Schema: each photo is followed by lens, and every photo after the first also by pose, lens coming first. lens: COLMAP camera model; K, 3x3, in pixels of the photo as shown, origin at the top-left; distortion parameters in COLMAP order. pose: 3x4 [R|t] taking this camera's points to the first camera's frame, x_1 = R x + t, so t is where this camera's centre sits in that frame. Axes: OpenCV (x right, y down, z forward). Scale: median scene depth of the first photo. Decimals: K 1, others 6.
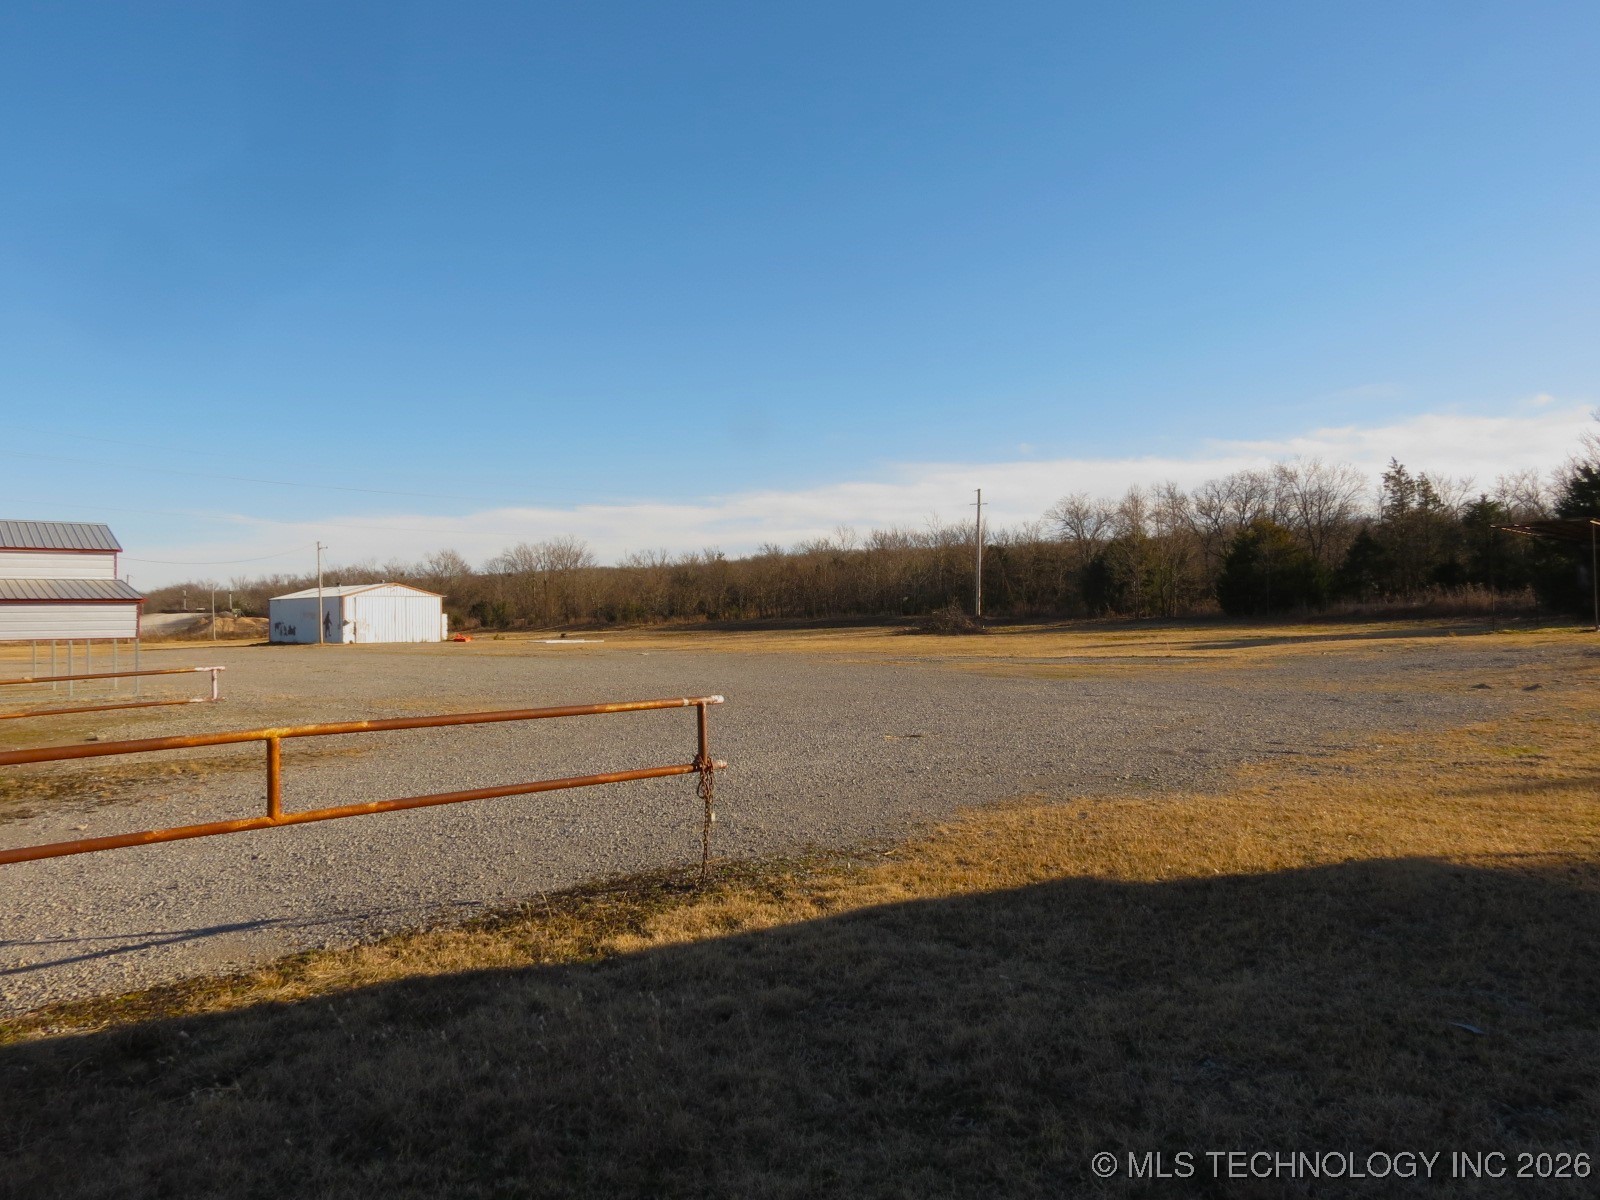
lens RADIAL K [[1129.8, 0, 794.5], [0, 1129.8, 573.5], [0, 0, 1]] dist [-0.046350, 0.021122]
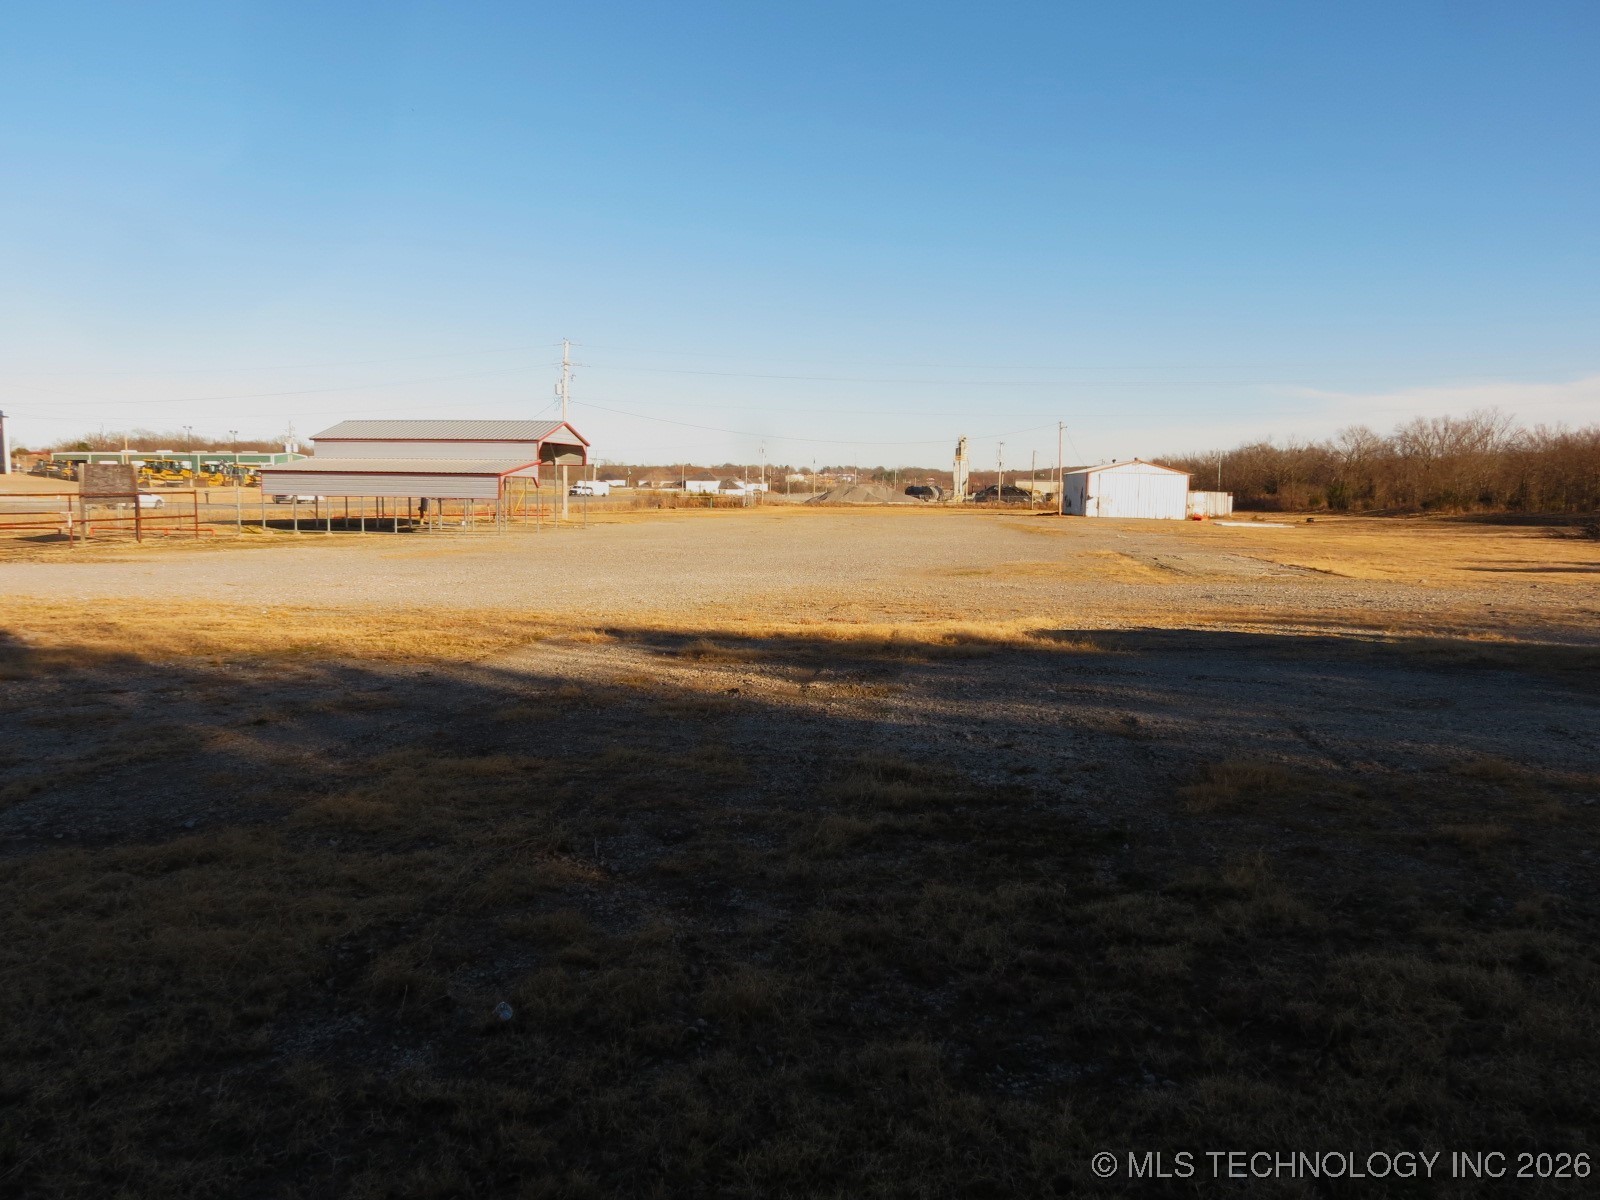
lens RADIAL K [[1129.8, 0, 802.5], [0, 1129.8, 600.3], [0, 0, 1]] dist [-0.046350, 0.021122]
pose [[0.646622, 0.103117, -0.755809, 0.387062], [-0.001077, 0.990943, 0.134276, -0.004932], [0.762810, -0.086012, 0.640877, 0.134183]]
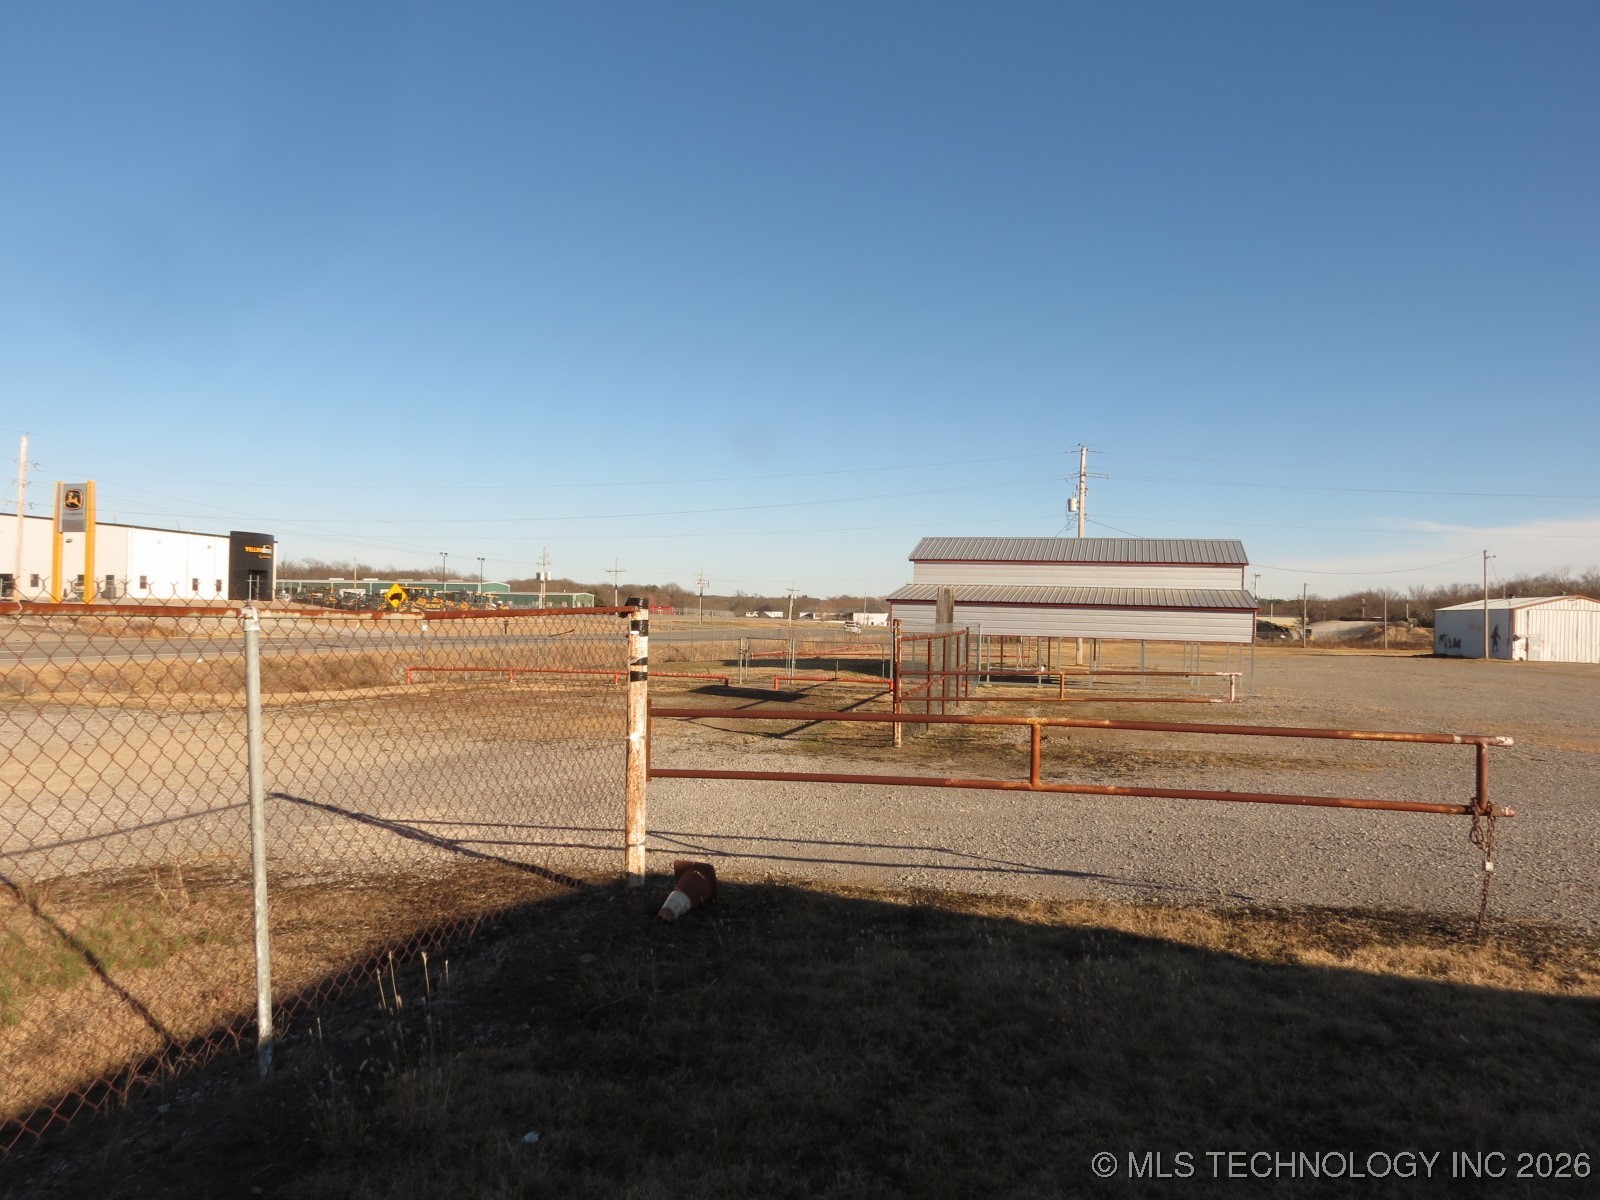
lens RADIAL K [[1131.1, 0, 804.4], [0, 1131.1, 599.5], [0, 0, 1]] dist [-0.023827, -0.005648]
pose [[0.567322, 0.017228, -0.823316, 0.035846], [-0.004259, 0.999829, 0.017987, -0.001809], [0.823485, -0.006698, 0.567299, 0.001165]]
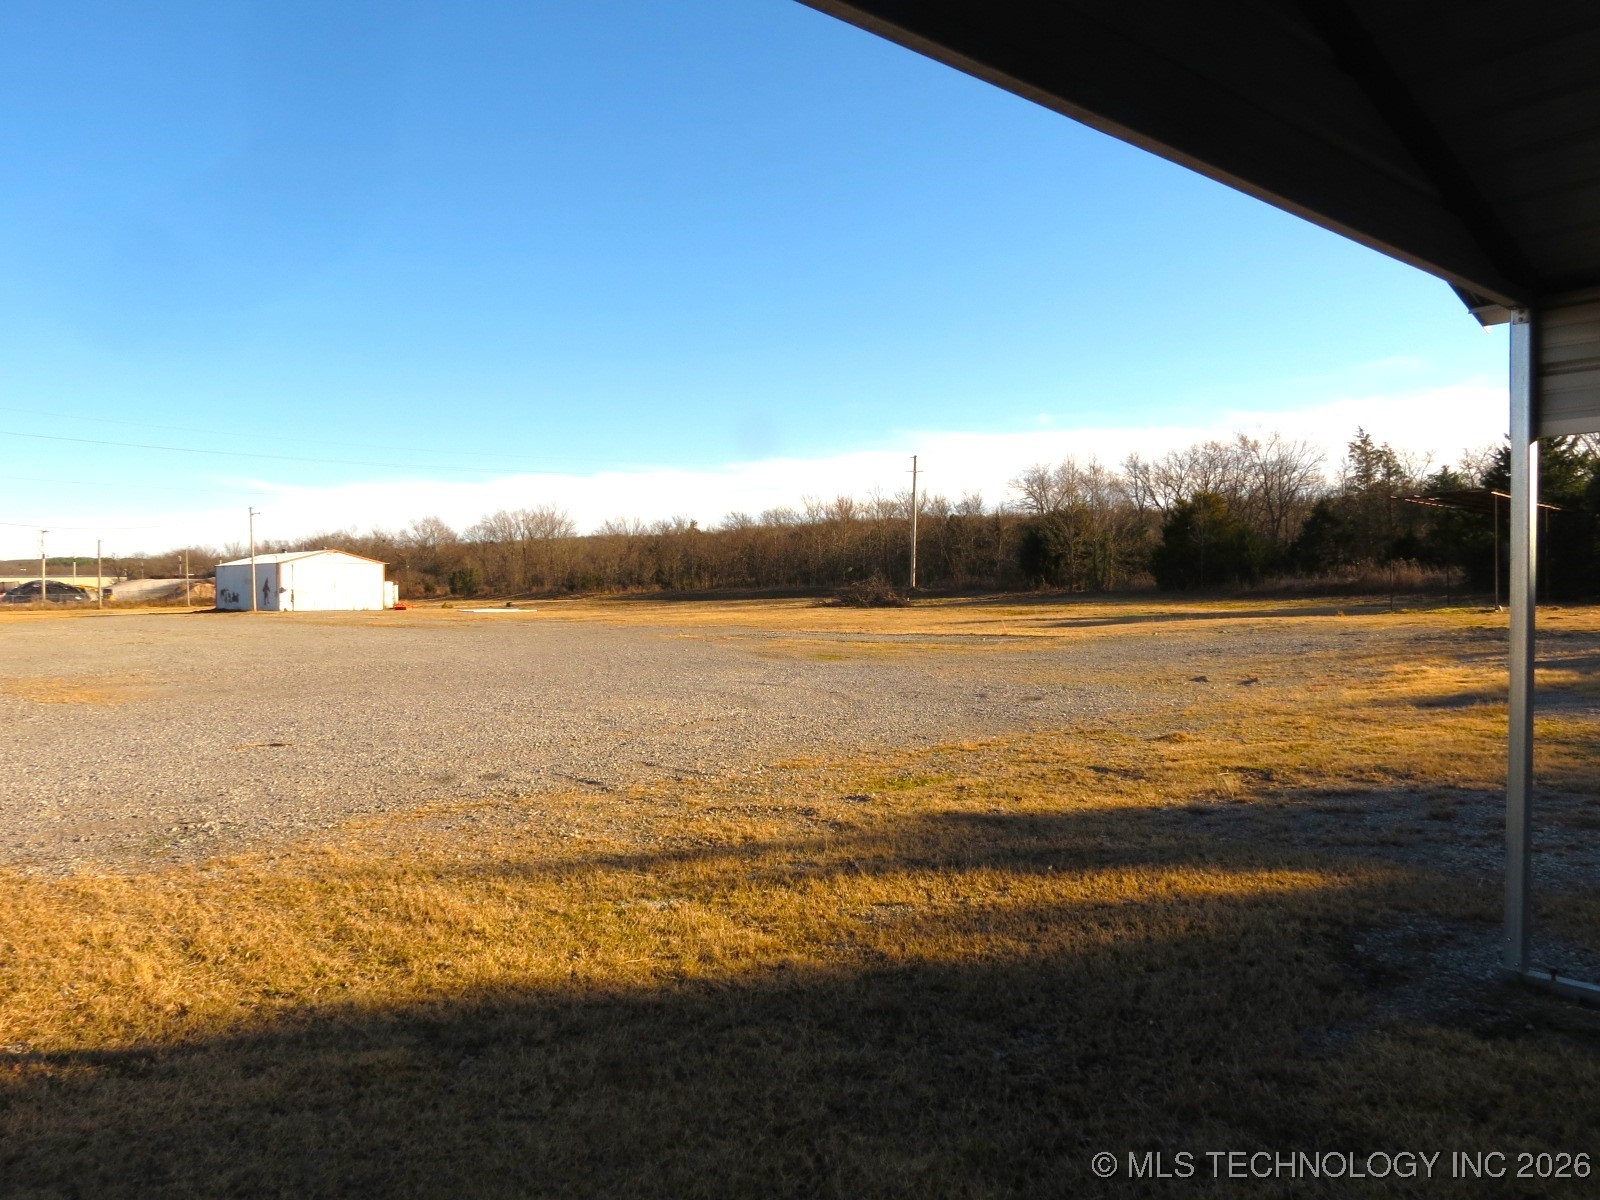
lens RADIAL K [[1129.8, 0, 801.7], [0, 1129.8, 602.1], [0, 0, 1]] dist [-0.046350, 0.021122]
pose [[0.999916, 0.007503, -0.010529, 0.100198], [-0.006938, 0.998585, 0.052731, -0.000705], [0.010909, -0.052653, 0.998553, 0.040481]]
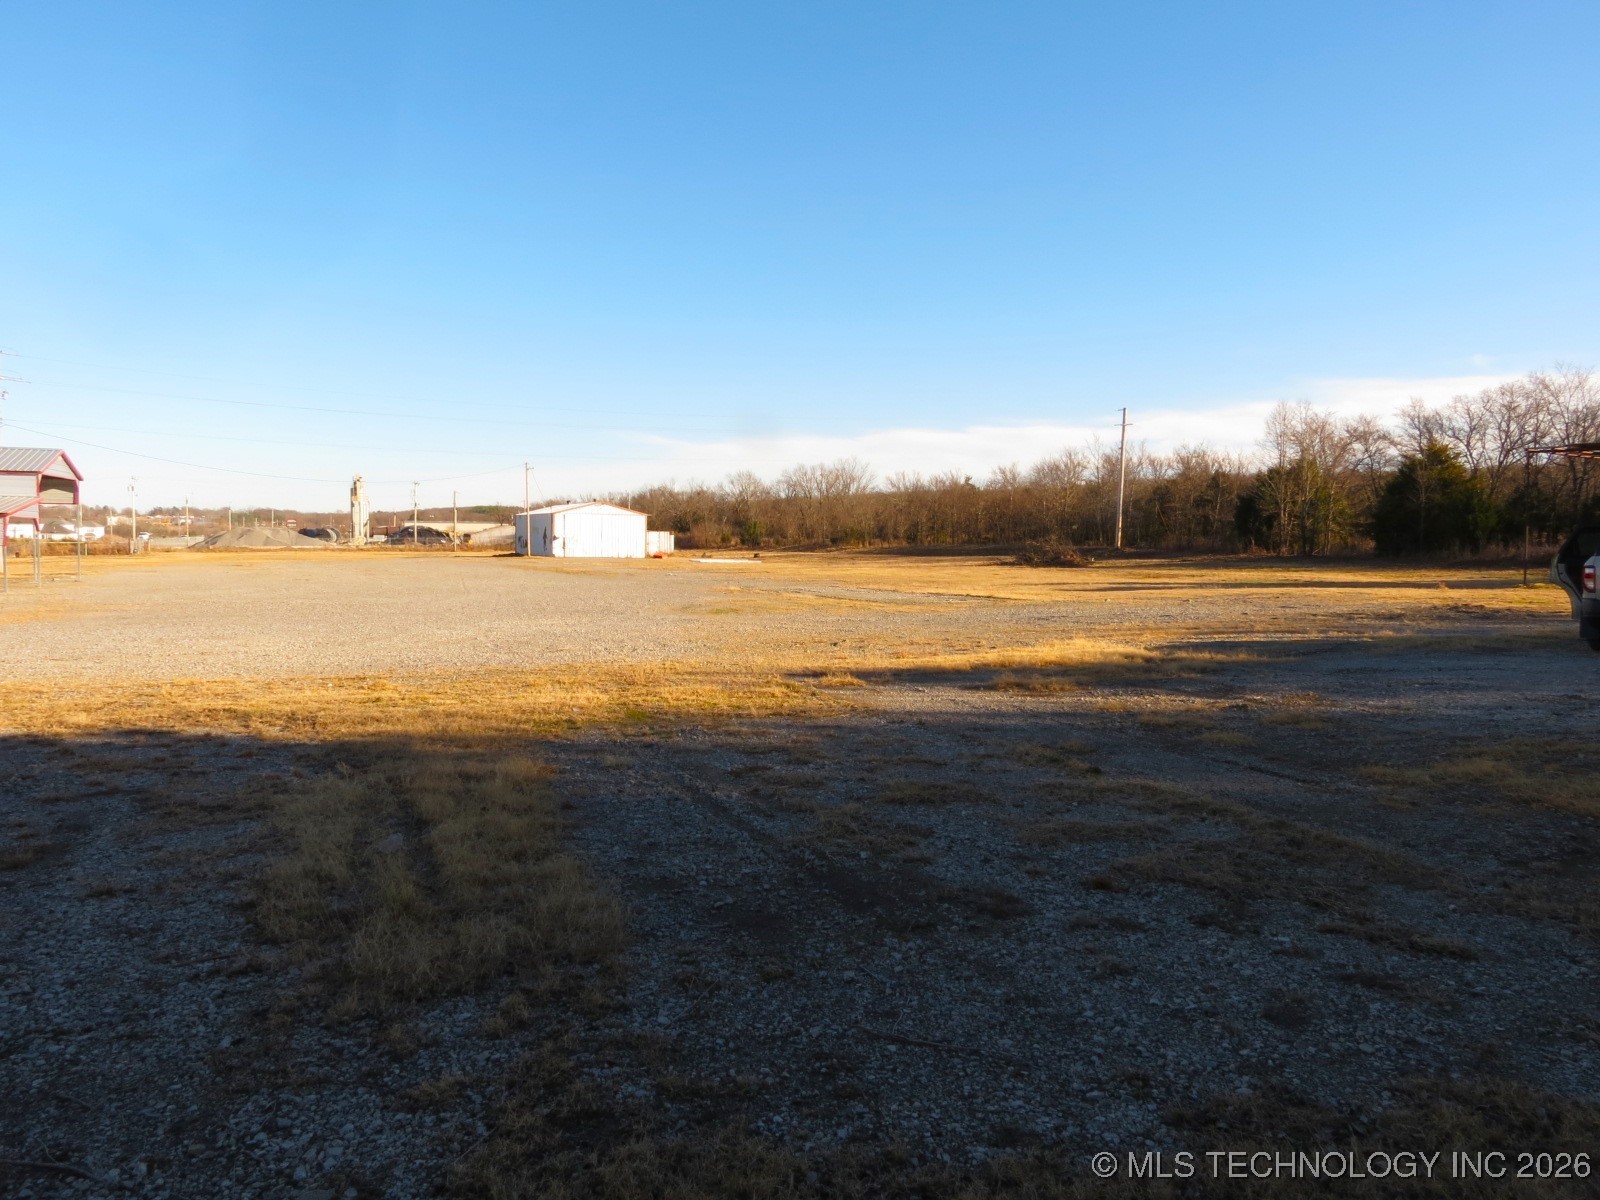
lens RADIAL K [[1129.8, 0, 796.2], [0, 1129.8, 598.6], [0, 0, 1]] dist [-0.046350, 0.021122]
pose [[0.946518, 0.043253, -0.319738, 0.271197], [-0.014169, 0.995590, 0.092733, -0.003303], [0.322339, -0.083243, 0.942957, 0.055403]]
